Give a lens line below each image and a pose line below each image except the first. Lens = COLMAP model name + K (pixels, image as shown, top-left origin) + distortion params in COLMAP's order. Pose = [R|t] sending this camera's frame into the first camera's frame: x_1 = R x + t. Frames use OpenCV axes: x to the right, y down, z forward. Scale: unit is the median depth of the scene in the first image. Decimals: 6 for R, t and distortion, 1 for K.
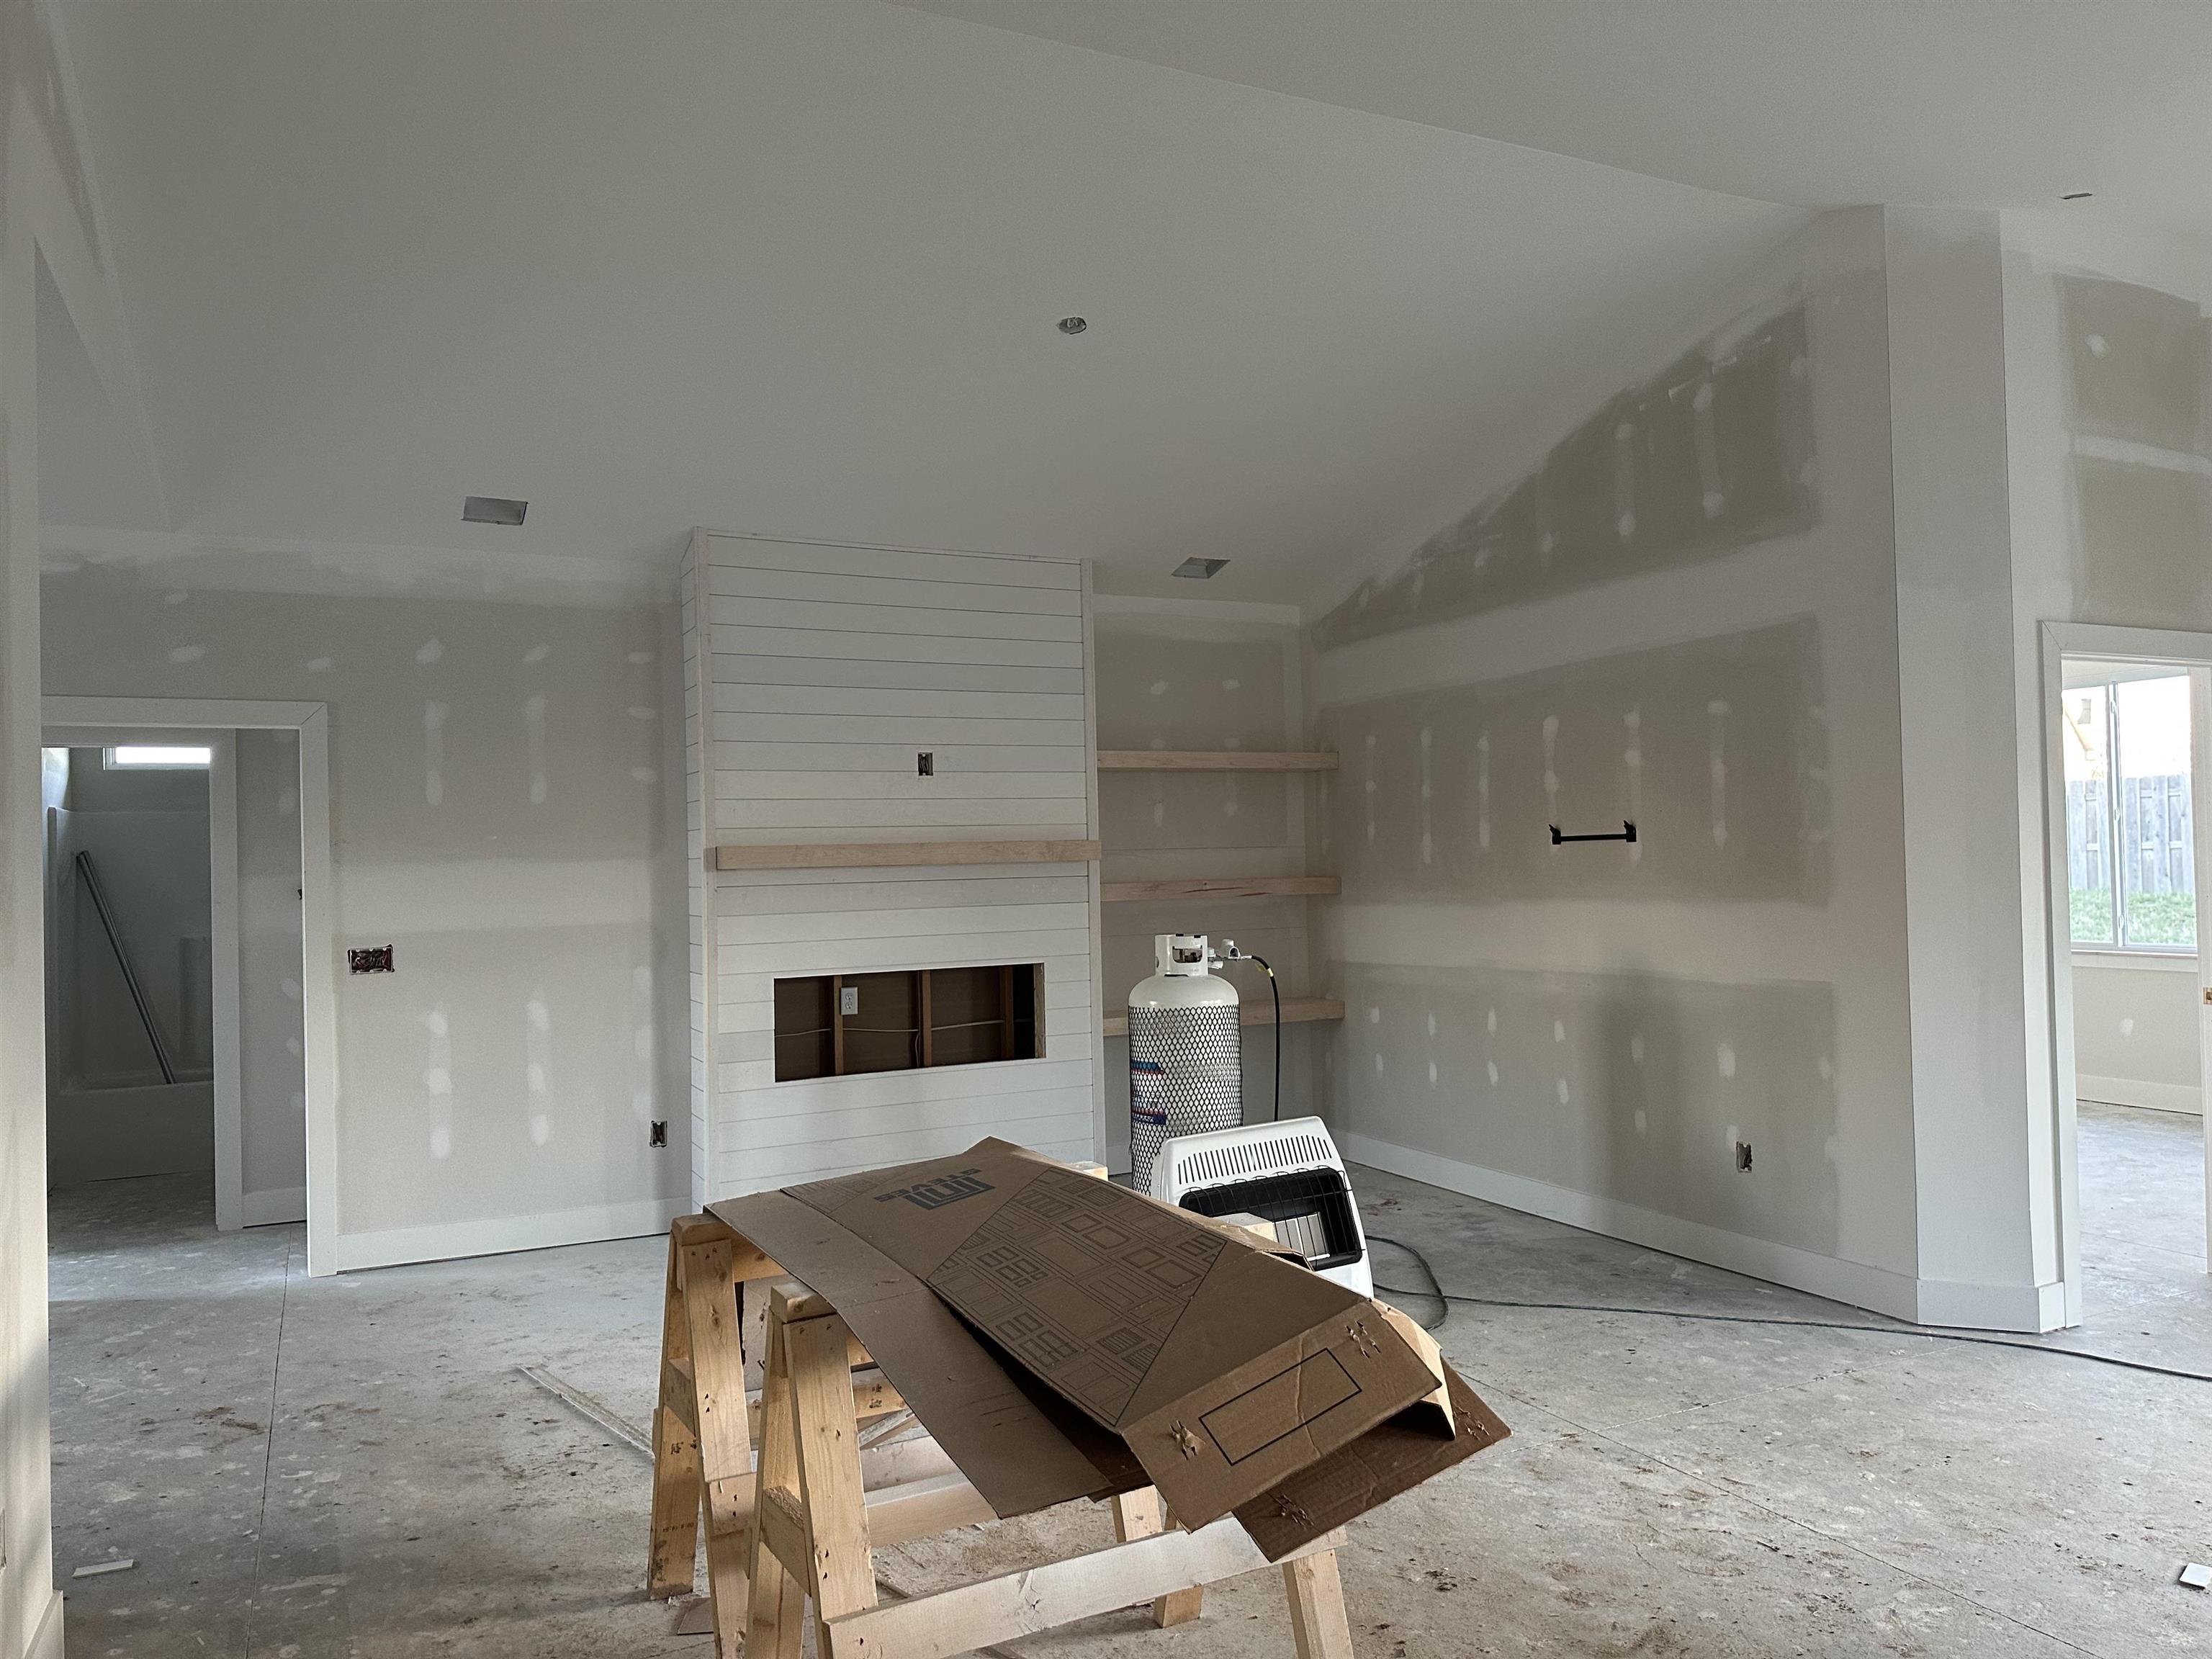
lens RADIAL K [[1541.6, 0, 1084.4], [0, 1541.6, 827.7], [0, 0, 1]] dist [0.083765, -0.109191]
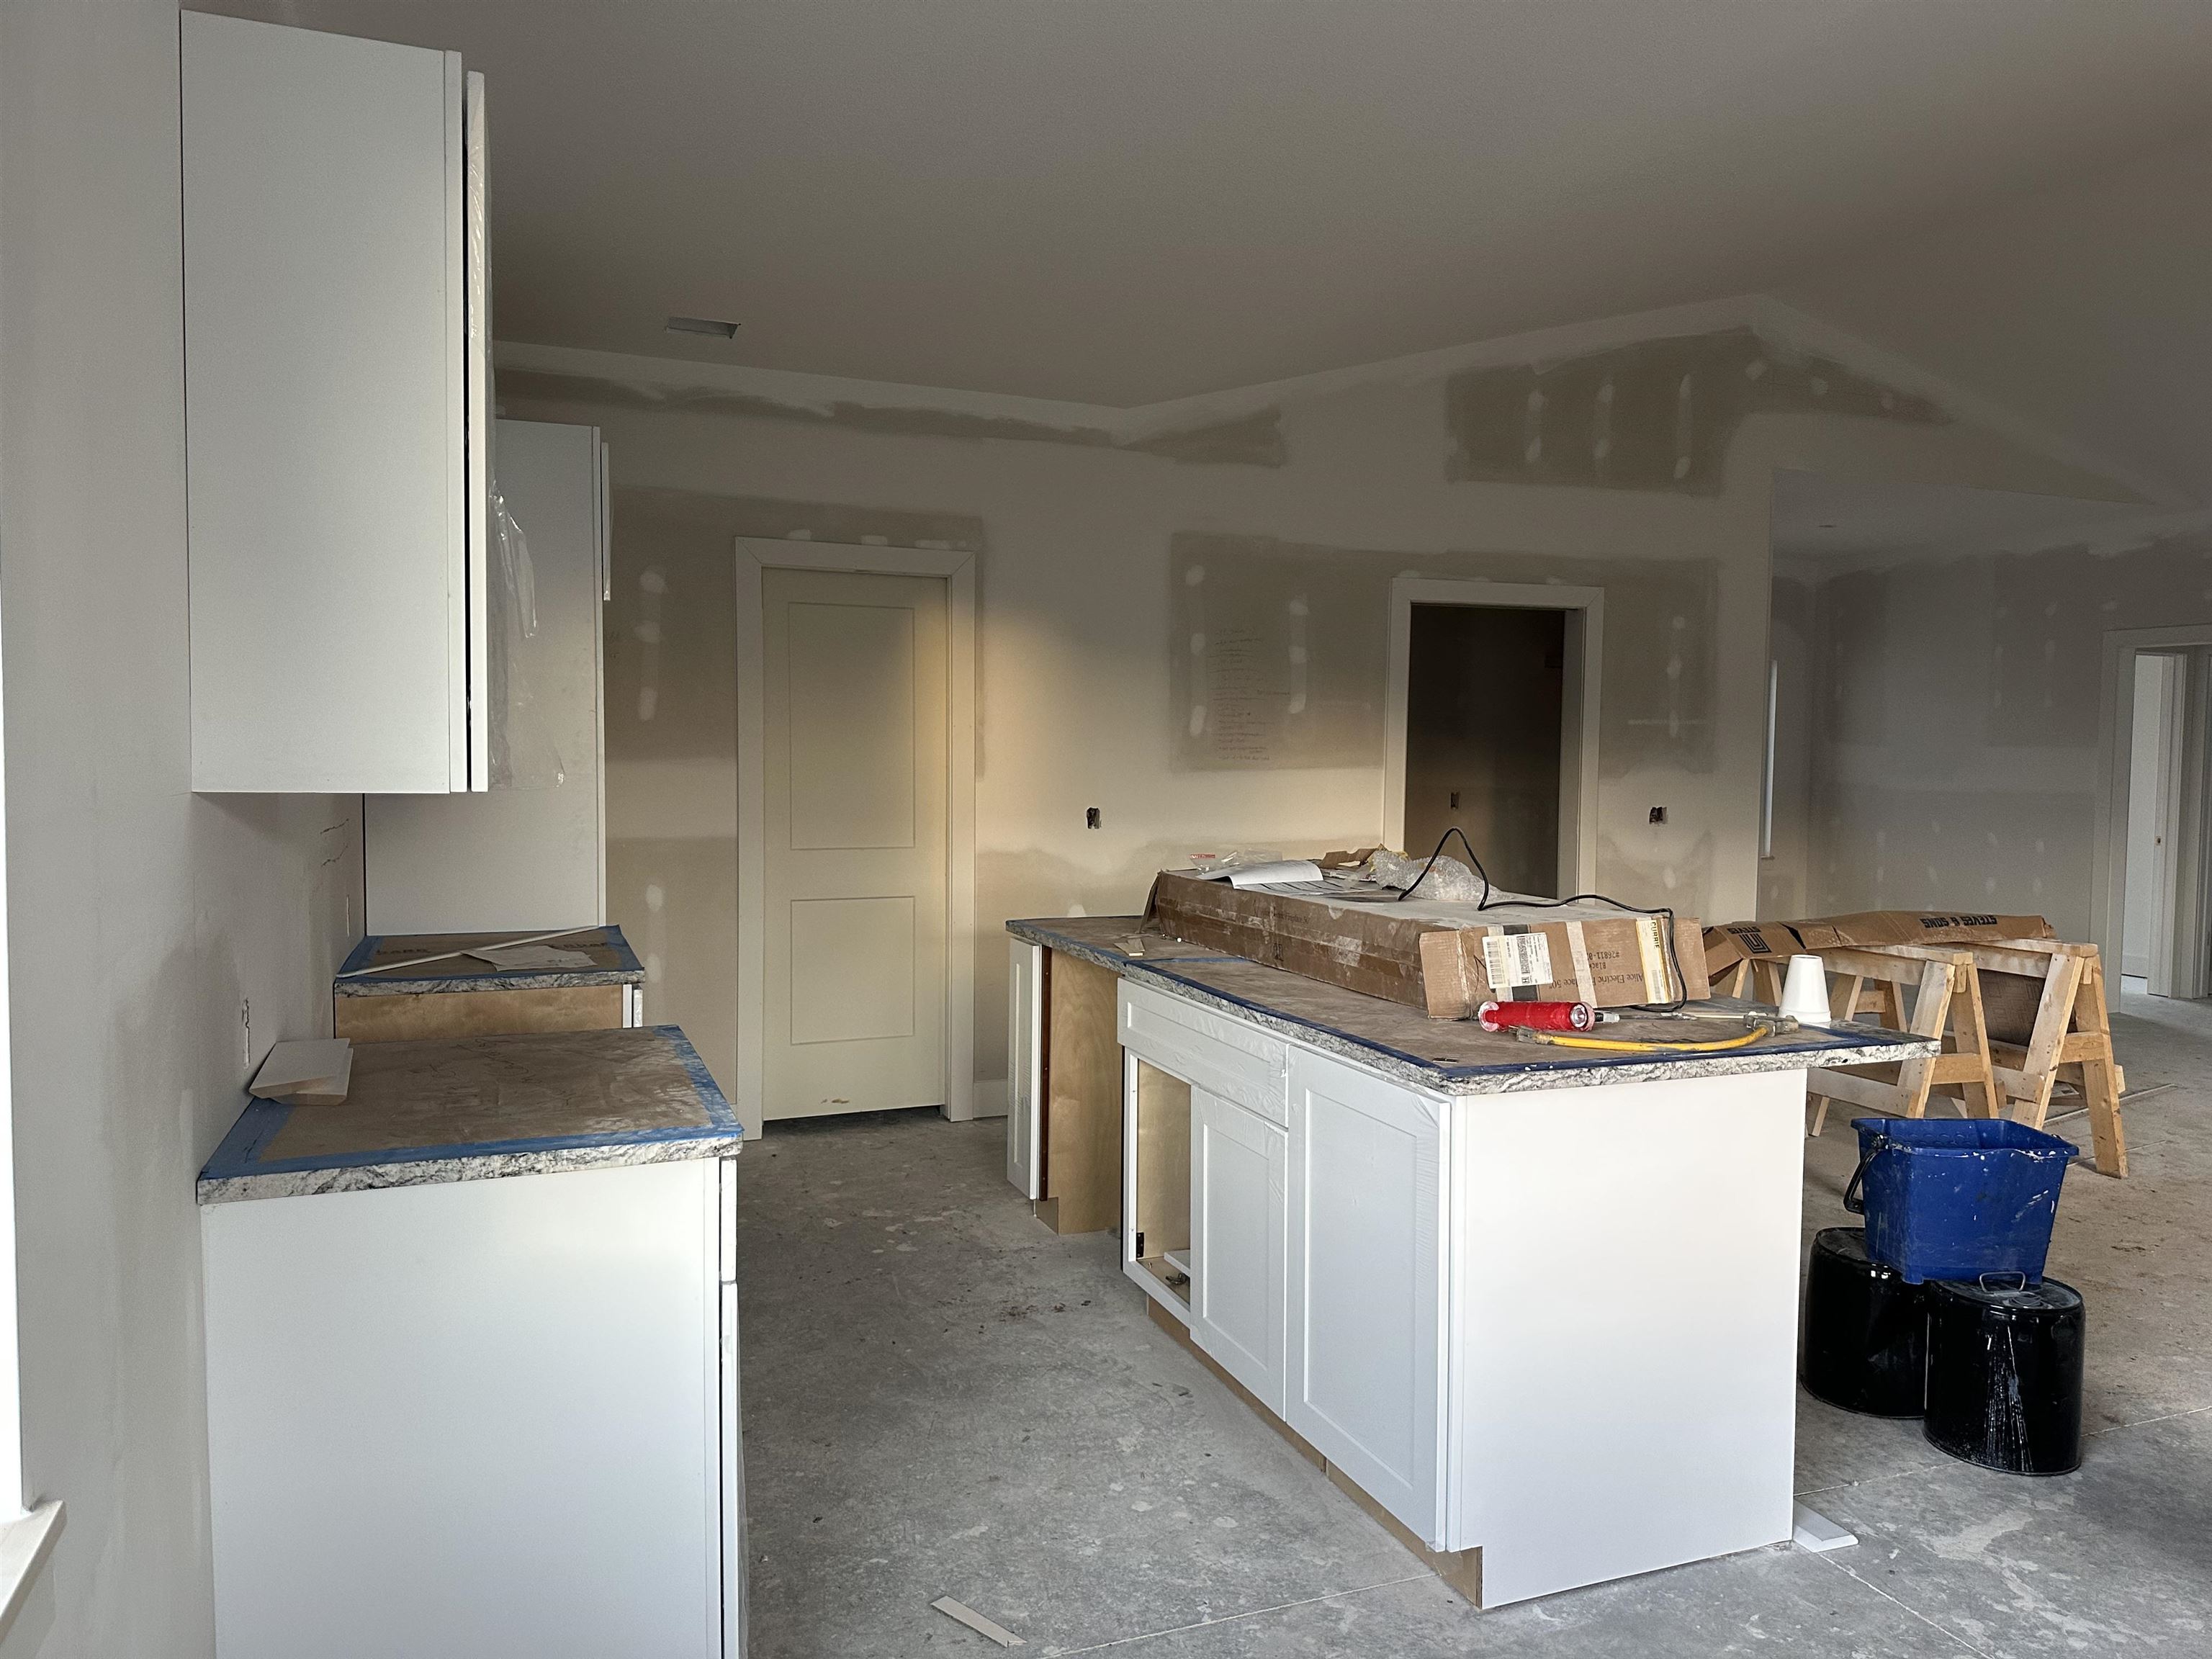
lens RADIAL K [[1541.6, 0, 1104.9], [0, 1541.6, 833.2], [0, 0, 1]] dist [0.083765, -0.109191]
pose [[-0.083288, 0.077469, -0.993510, 0.956608], [0.012357, 0.996977, 0.076703, -0.013517], [0.996449, -0.005889, -0.083993, 0.100894]]
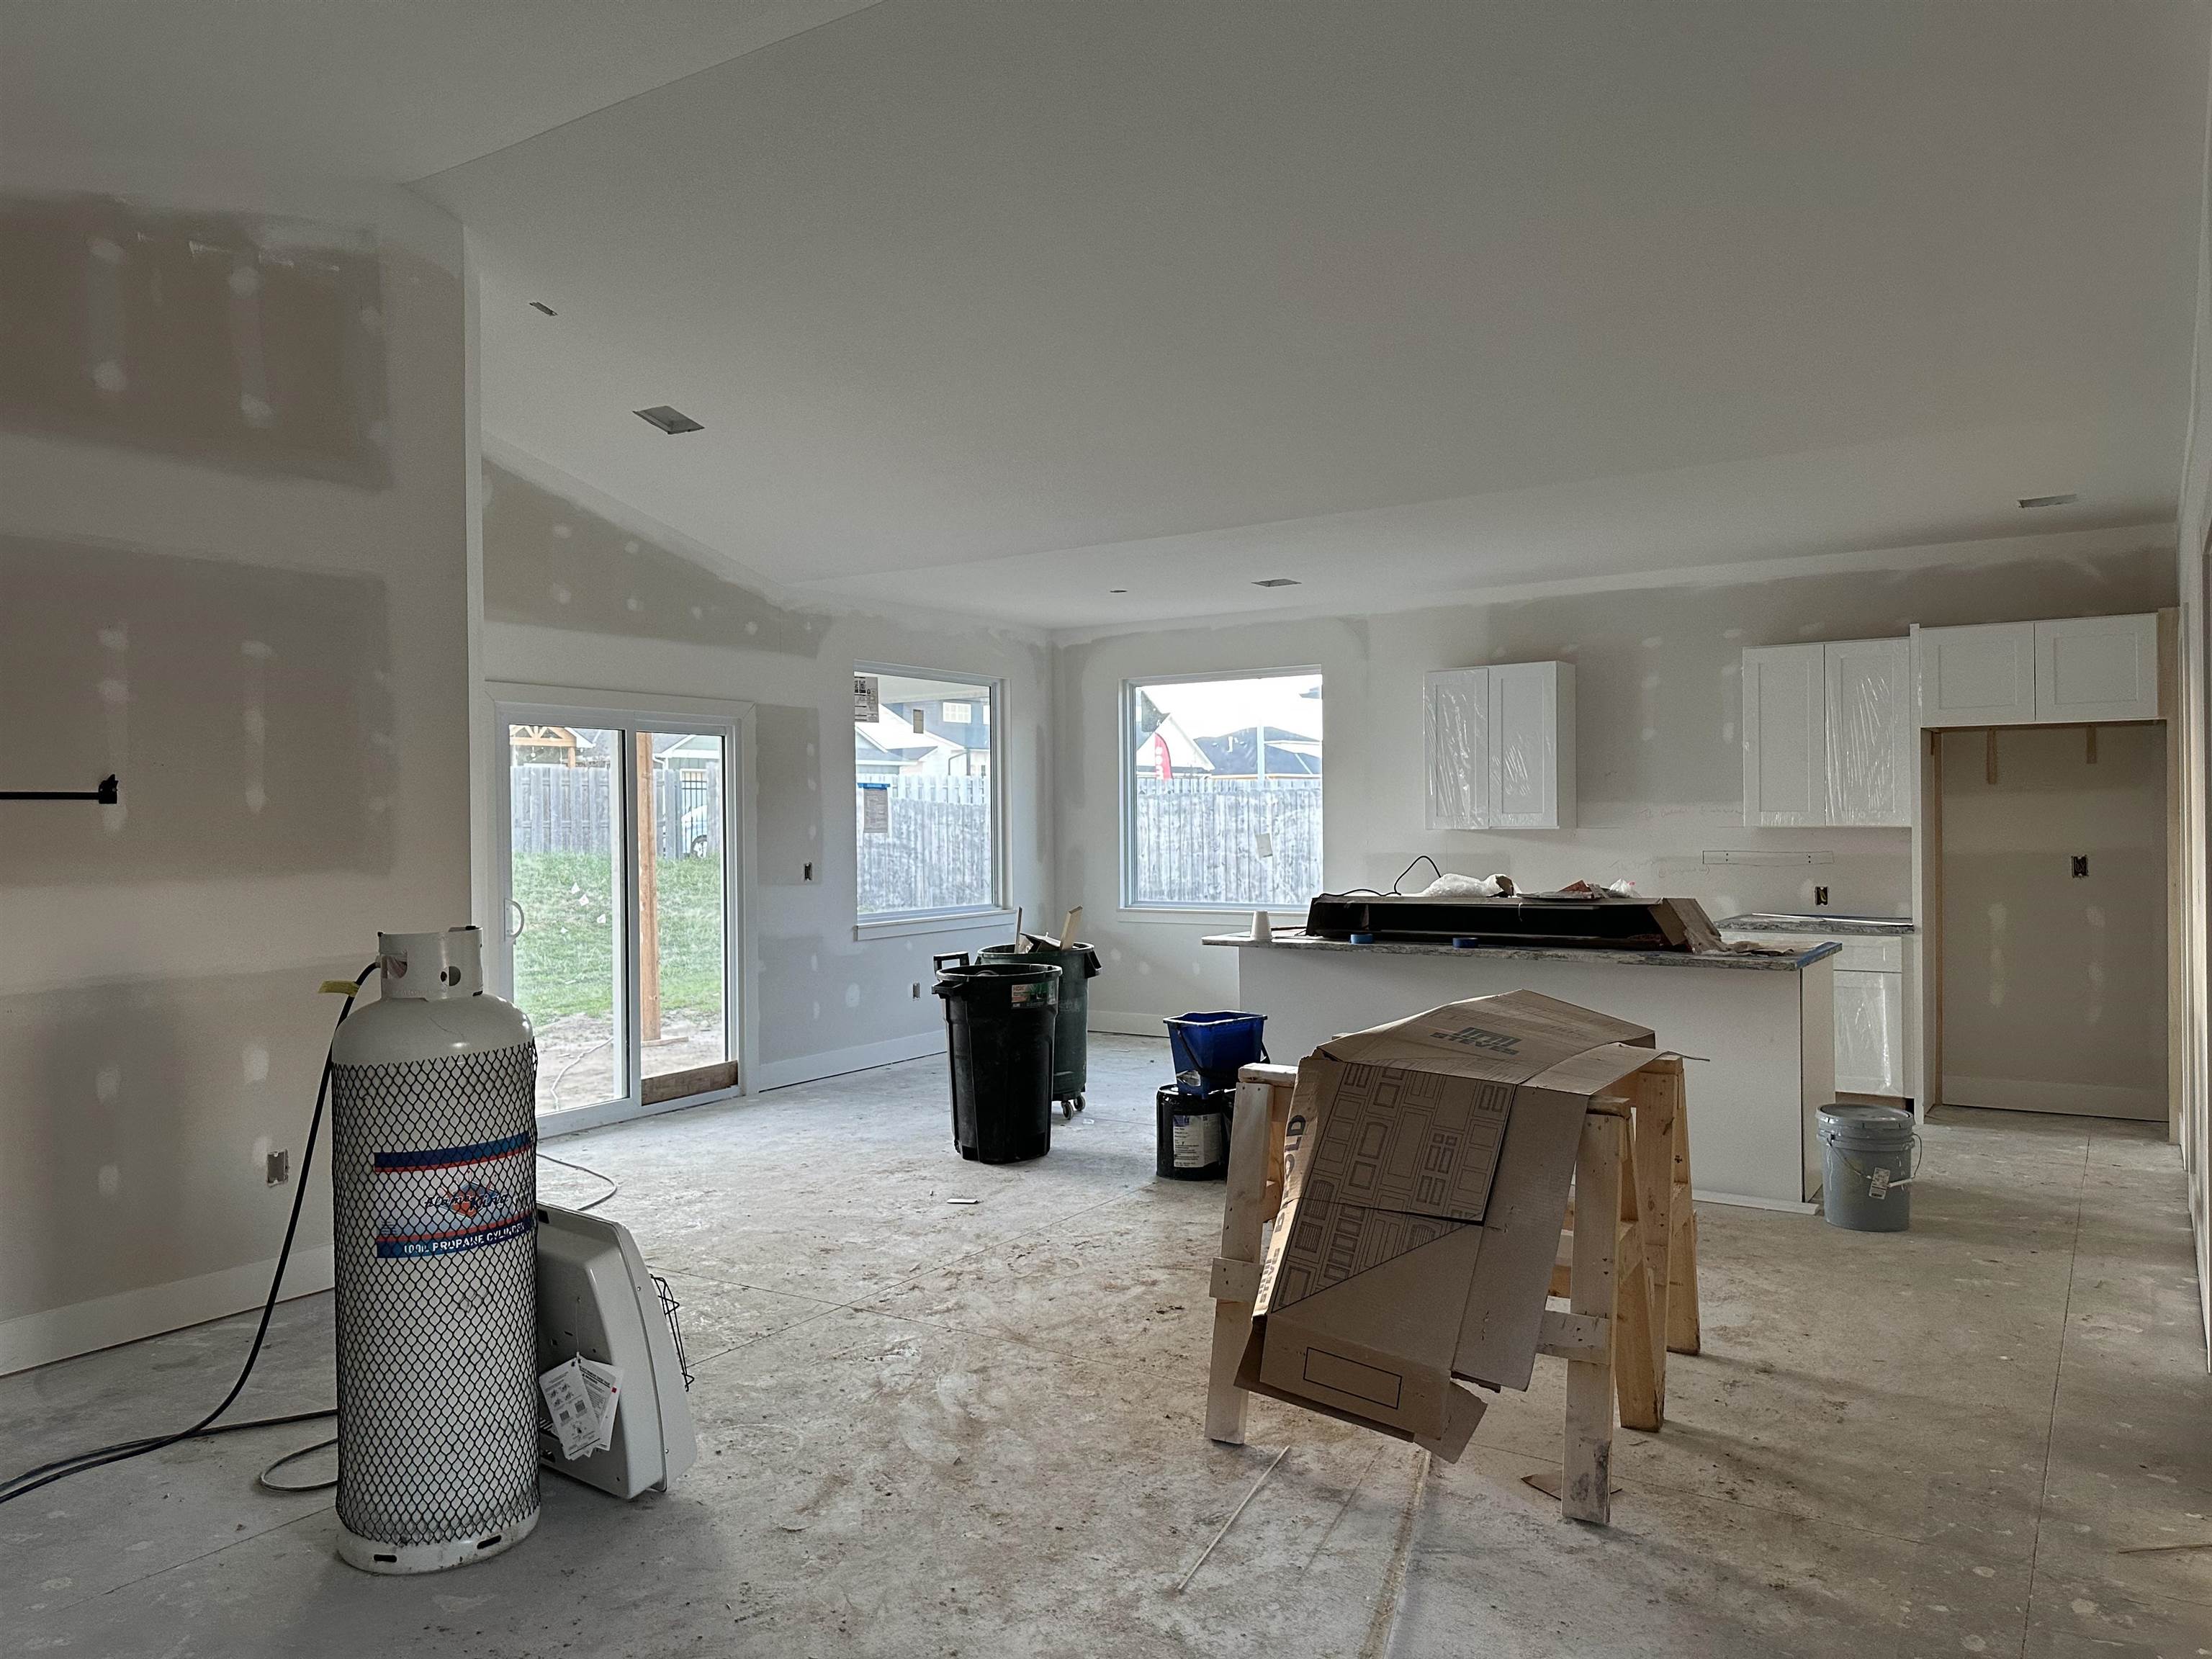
lens RADIAL K [[1541.6, 0, 1120.3], [0, 1541.6, 816.5], [0, 0, 1]] dist [0.083765, -0.109191]
pose [[-0.518774, 0.030427, 0.854370, -0.544064], [0.005071, 0.999458, -0.032515, 0.042741], [-0.854897, -0.012535, -0.518647, 0.993203]]
